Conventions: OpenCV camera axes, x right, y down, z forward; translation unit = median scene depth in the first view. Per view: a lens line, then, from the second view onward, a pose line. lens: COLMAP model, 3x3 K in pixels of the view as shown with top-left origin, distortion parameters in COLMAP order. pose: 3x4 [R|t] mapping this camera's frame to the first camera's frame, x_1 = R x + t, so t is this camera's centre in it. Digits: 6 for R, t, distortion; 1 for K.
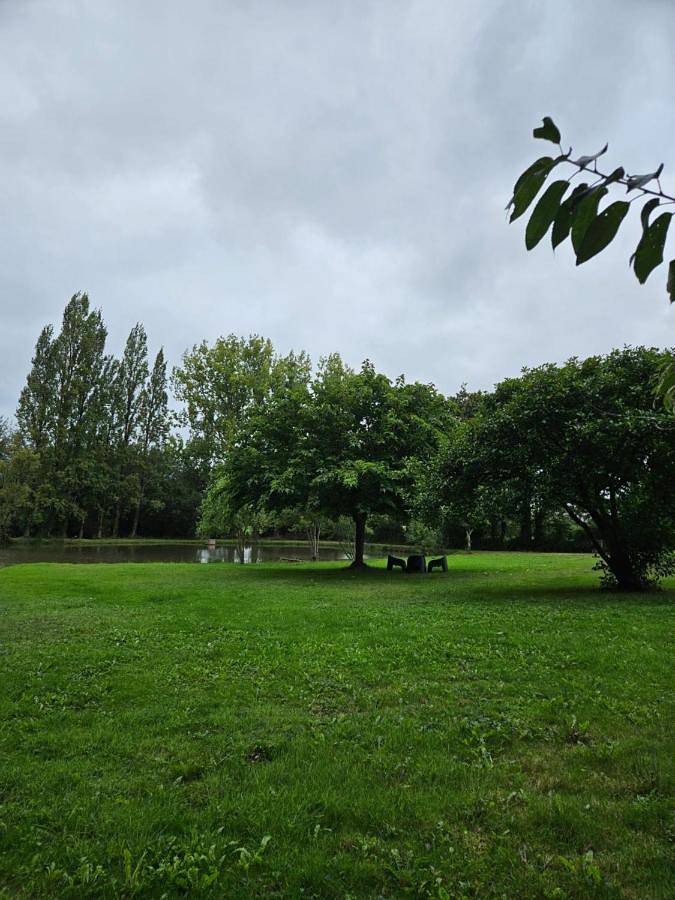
lens RADIAL K [[584.1, 0, 326.0], [0, 584.1, 459.3], [0, 0, 1]] dist [0.071996, -0.056090]
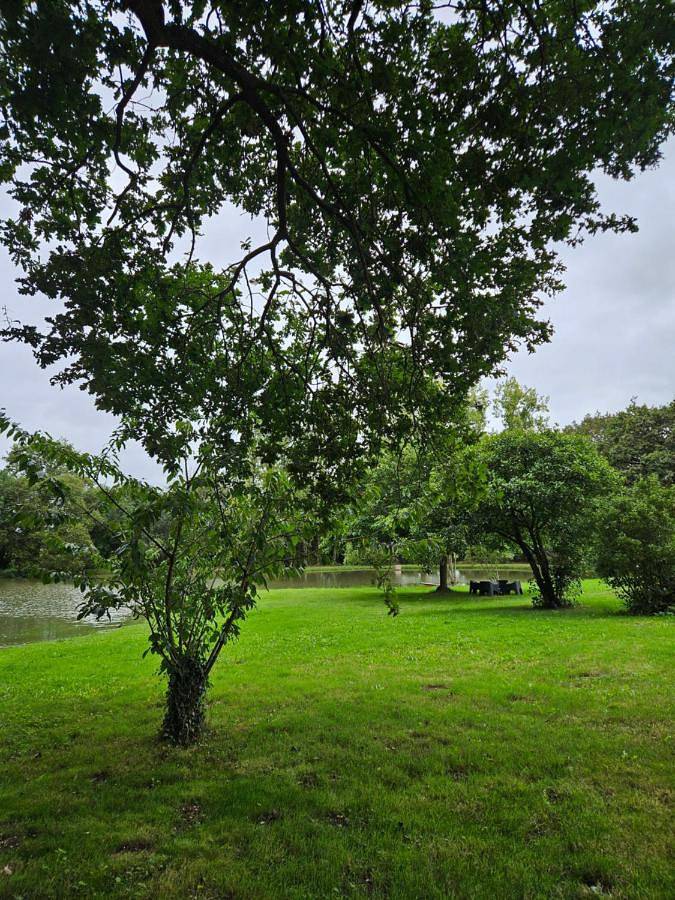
lens RADIAL K [[584.1, 0, 326.0], [0, 584.1, 459.3], [0, 0, 1]] dist [0.071996, -0.056090]
pose [[0.920818, -0.094889, -0.378273, 0.116362], [0.080659, 0.995314, -0.053326, -0.014470], [0.381561, 0.018592, 0.924157, -0.076724]]
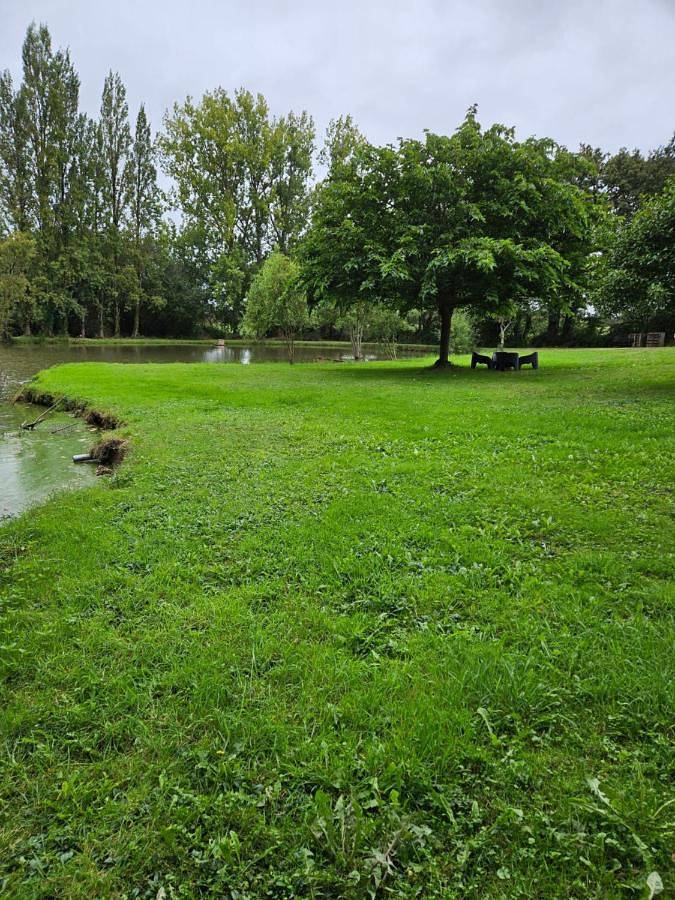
lens RADIAL K [[584.1, 0, 326.0], [0, 584.1, 459.3], [0, 0, 1]] dist [0.071996, -0.056090]
pose [[0.999177, -0.015412, 0.037526, -0.062305], [0.002191, 0.944176, 0.329433, 0.006458], [-0.040508, -0.329080, 0.943433, 0.029527]]
